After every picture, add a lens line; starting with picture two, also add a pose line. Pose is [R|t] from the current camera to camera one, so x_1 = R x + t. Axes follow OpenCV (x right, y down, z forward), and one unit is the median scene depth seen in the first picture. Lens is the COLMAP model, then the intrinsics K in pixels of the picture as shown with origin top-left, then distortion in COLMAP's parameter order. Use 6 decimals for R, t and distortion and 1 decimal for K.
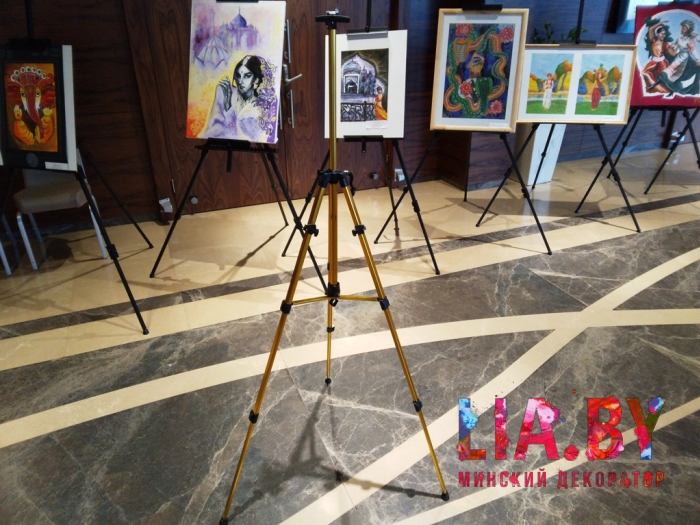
lens RADIAL K [[512.7, 0, 348.8], [0, 512.7, 260.6], [0, 0, 1]] dist [0.048322, -0.073872]
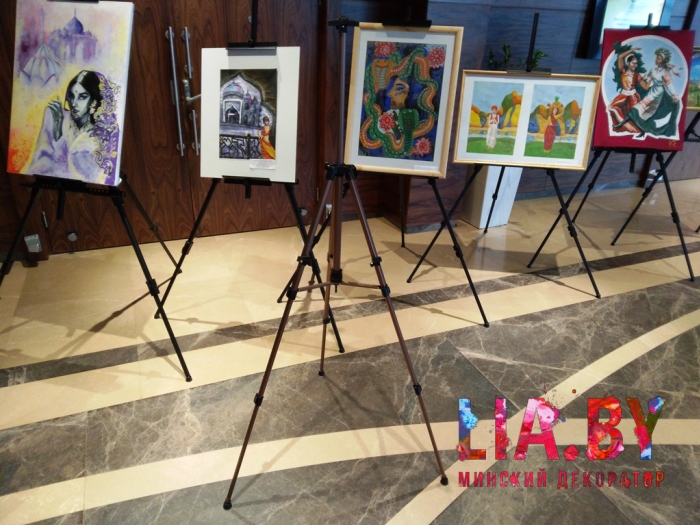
lens RADIAL K [[512.7, 0, 350.6], [0, 512.7, 258.9], [0, 0, 1]] dist [0.048322, -0.073872]
pose [[0.999113, 0.036072, 0.021728, 0.165536], [-0.035622, 0.999150, -0.020754, -0.102186], [-0.022458, 0.019961, 0.999548, 0.203870]]
